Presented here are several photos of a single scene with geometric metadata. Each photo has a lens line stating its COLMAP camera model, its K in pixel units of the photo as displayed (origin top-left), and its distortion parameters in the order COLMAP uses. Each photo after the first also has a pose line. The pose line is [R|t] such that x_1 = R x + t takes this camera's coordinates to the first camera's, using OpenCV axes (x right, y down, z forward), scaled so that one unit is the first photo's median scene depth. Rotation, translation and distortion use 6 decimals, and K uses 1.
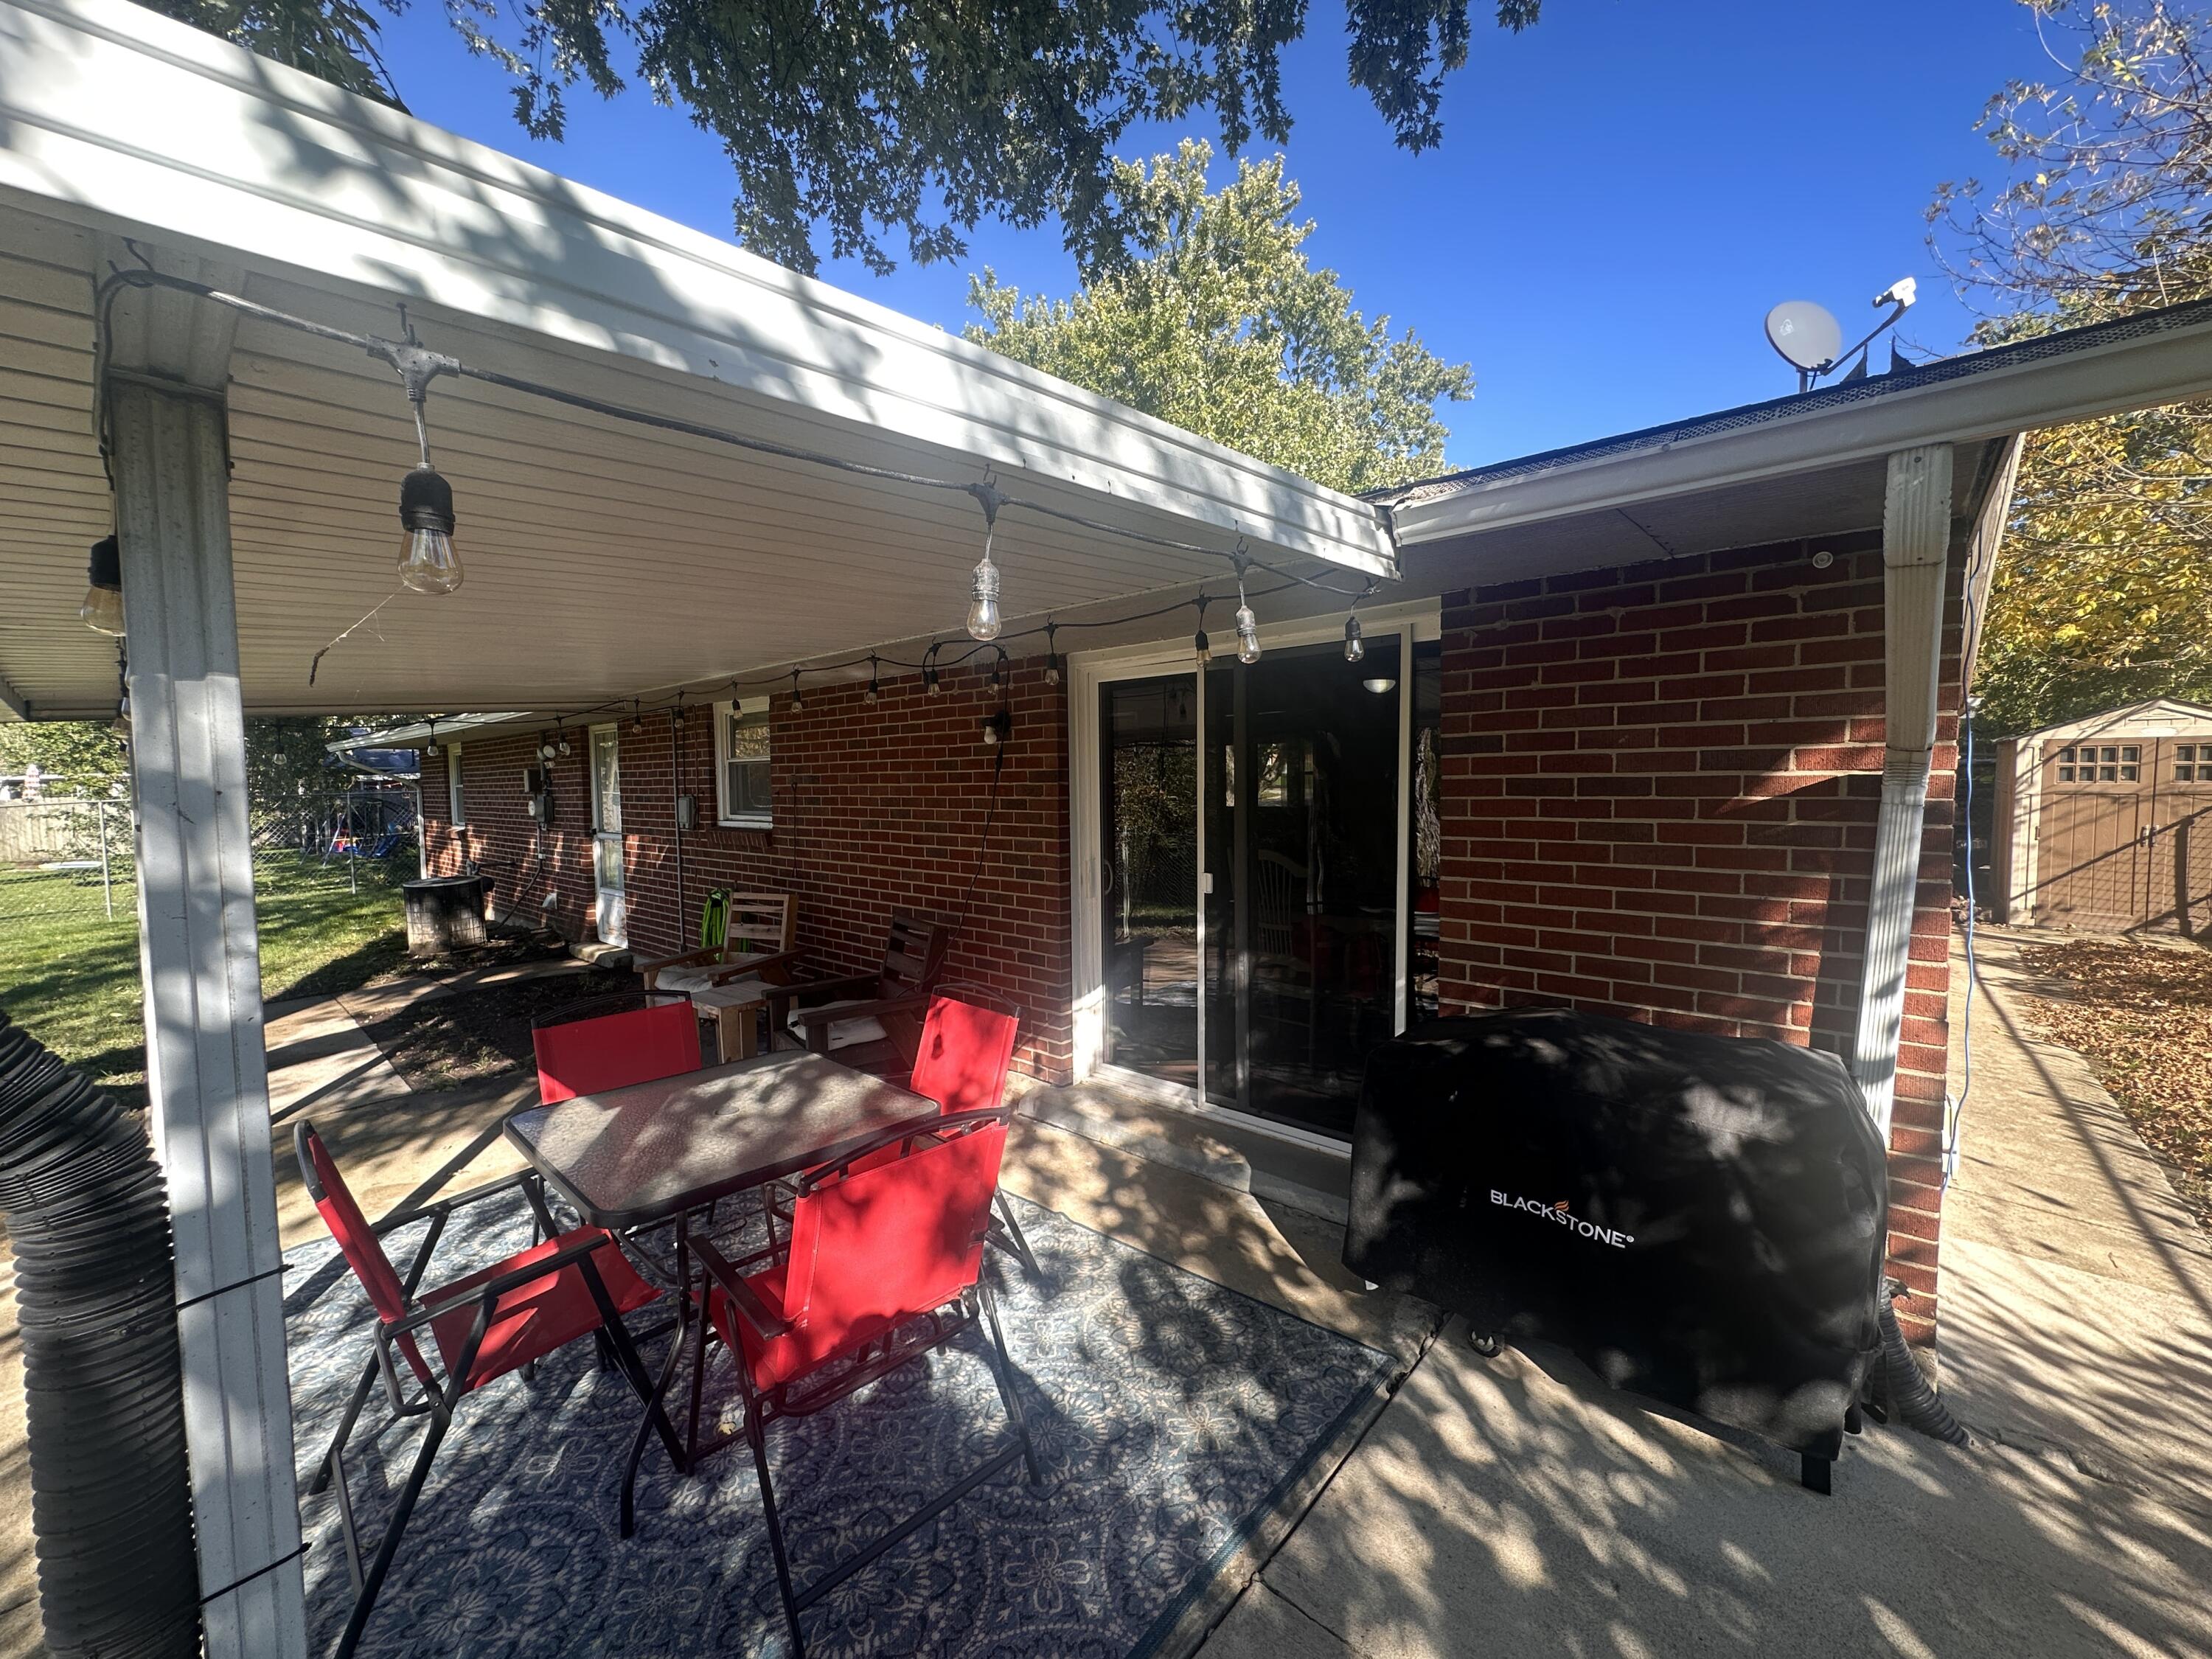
lens RADIAL K [[887.8, 0, 1107.5], [0, 887.8, 824.3], [0, 0, 1]] dist [-0.001127, 0.000278]
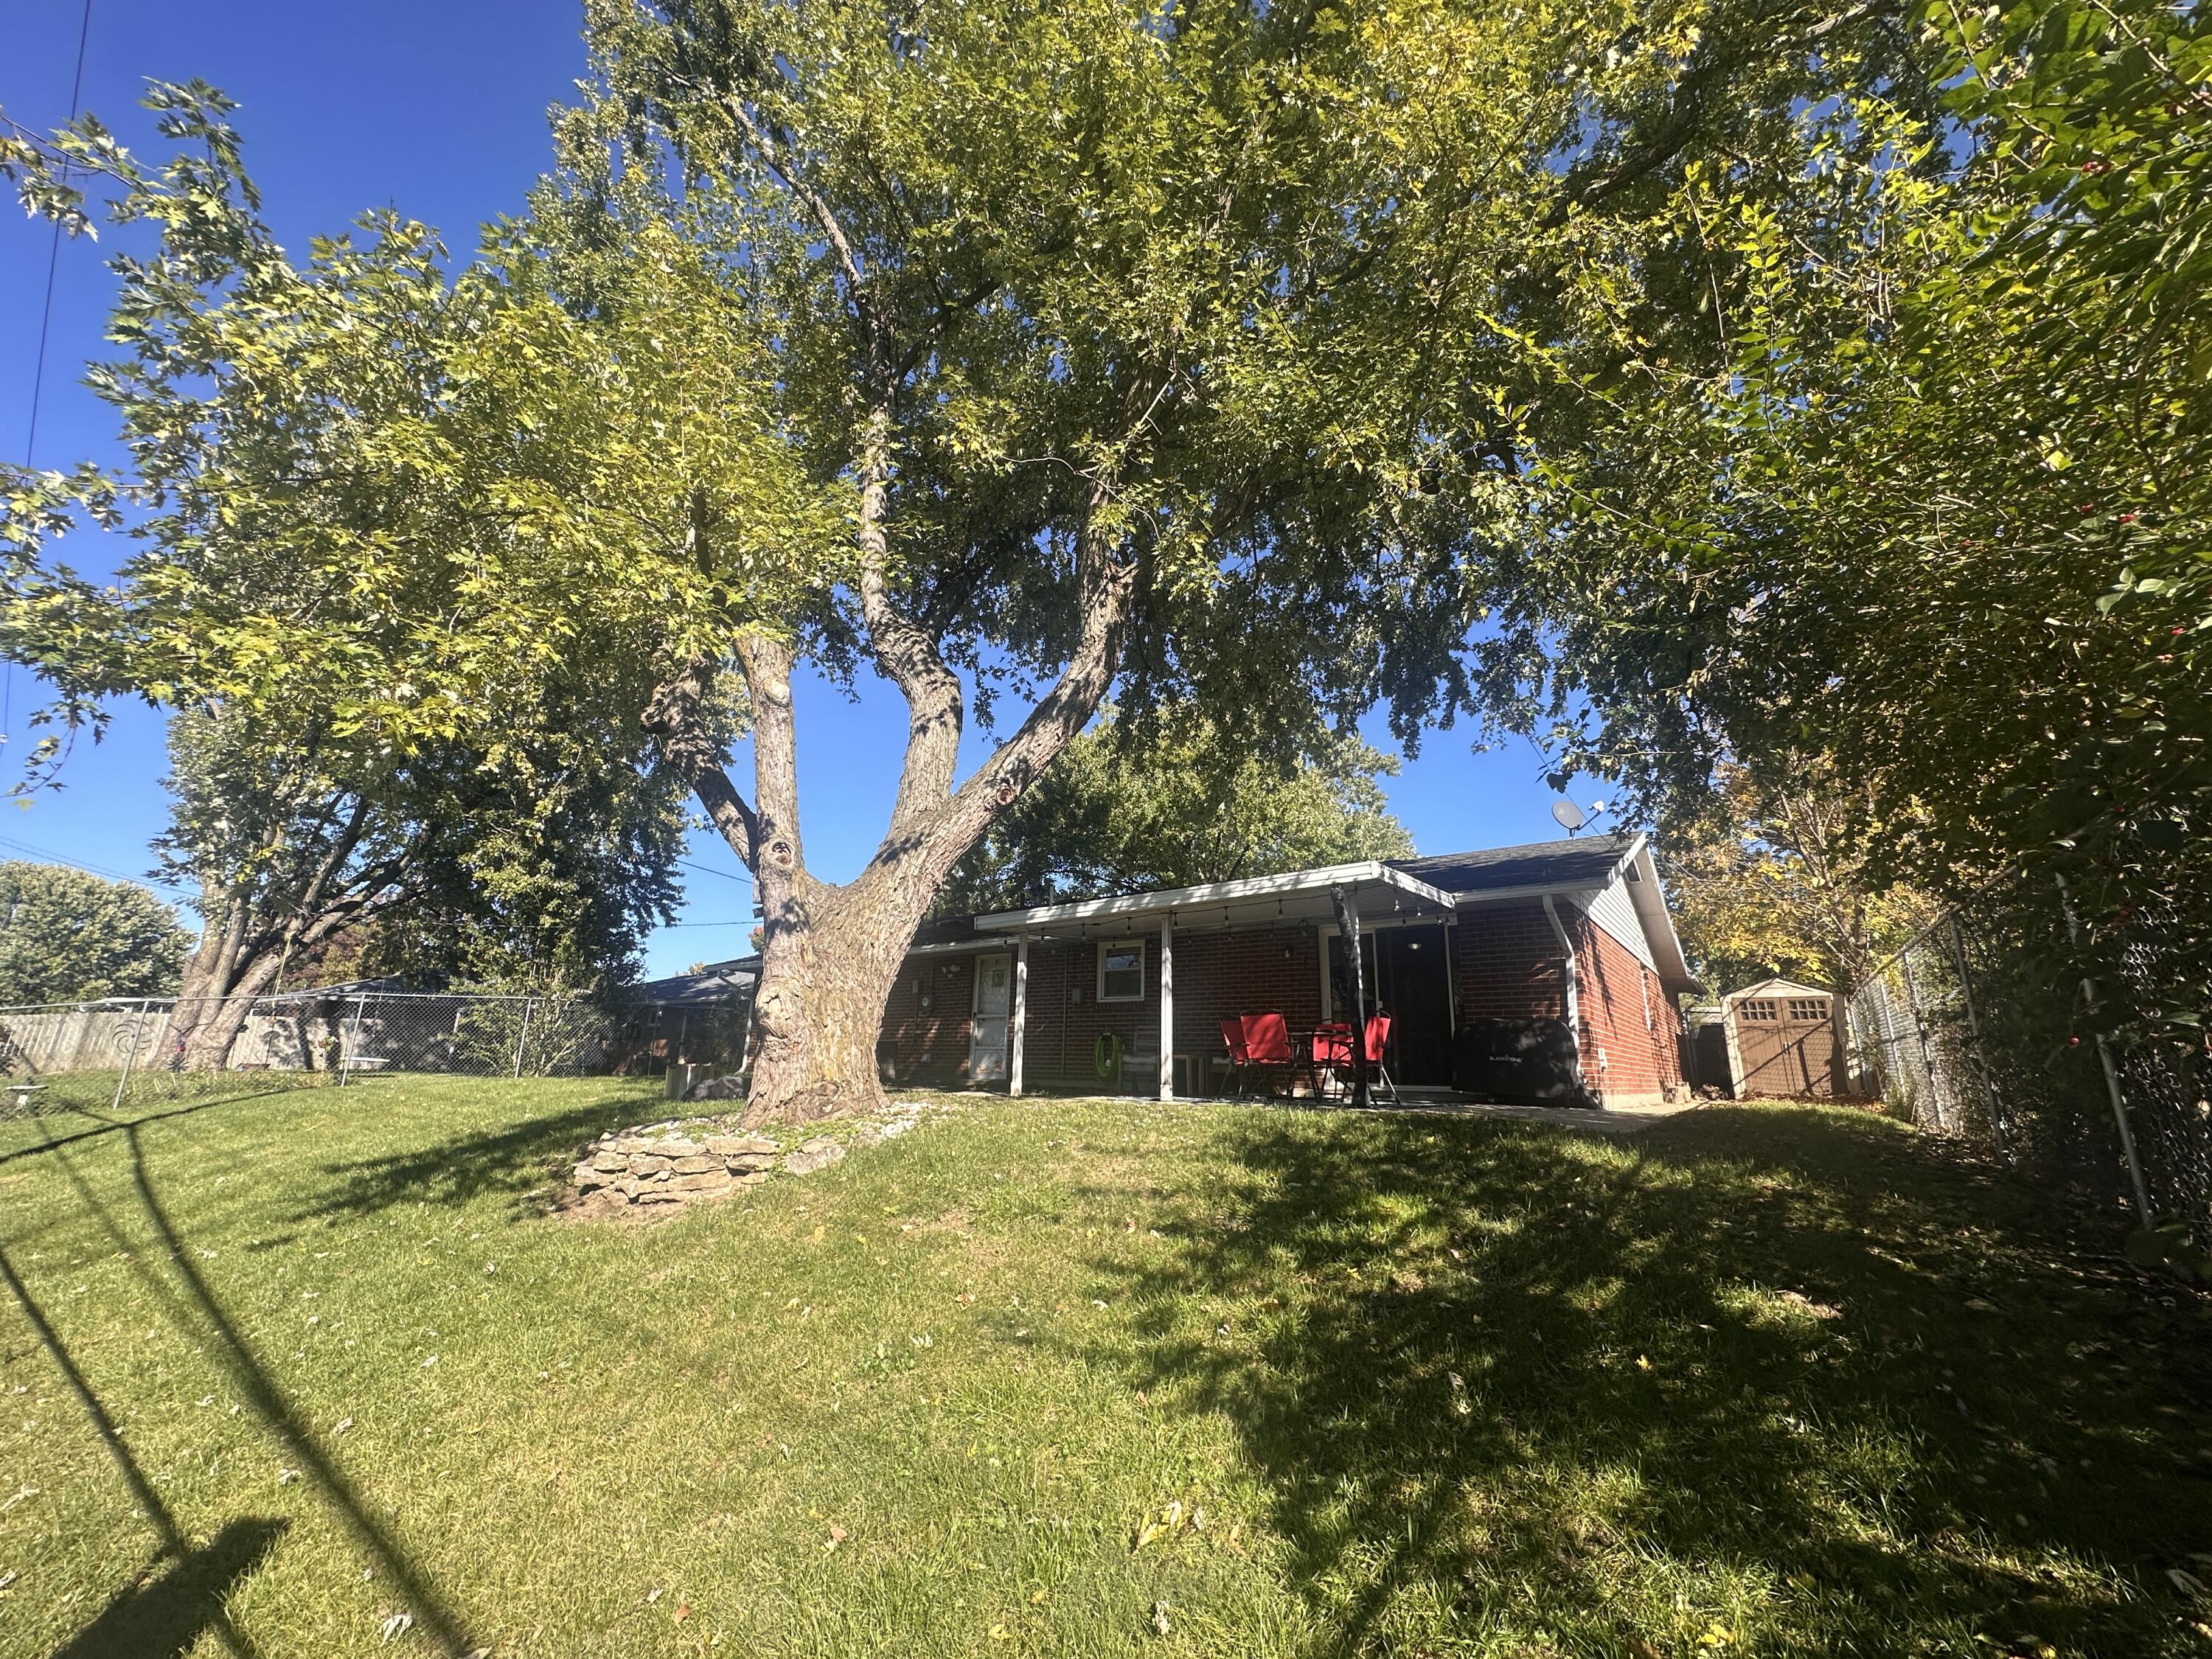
lens RADIAL K [[887.8, 0, 1108.1], [0, 887.8, 830.3], [0, 0, 1]] dist [-0.001127, 0.000278]
pose [[0.996111, 0.041948, 0.077478, -0.451479], [-0.016395, 0.952278, -0.304792, 0.169561], [-0.086566, 0.302336, 0.949262, -0.824685]]
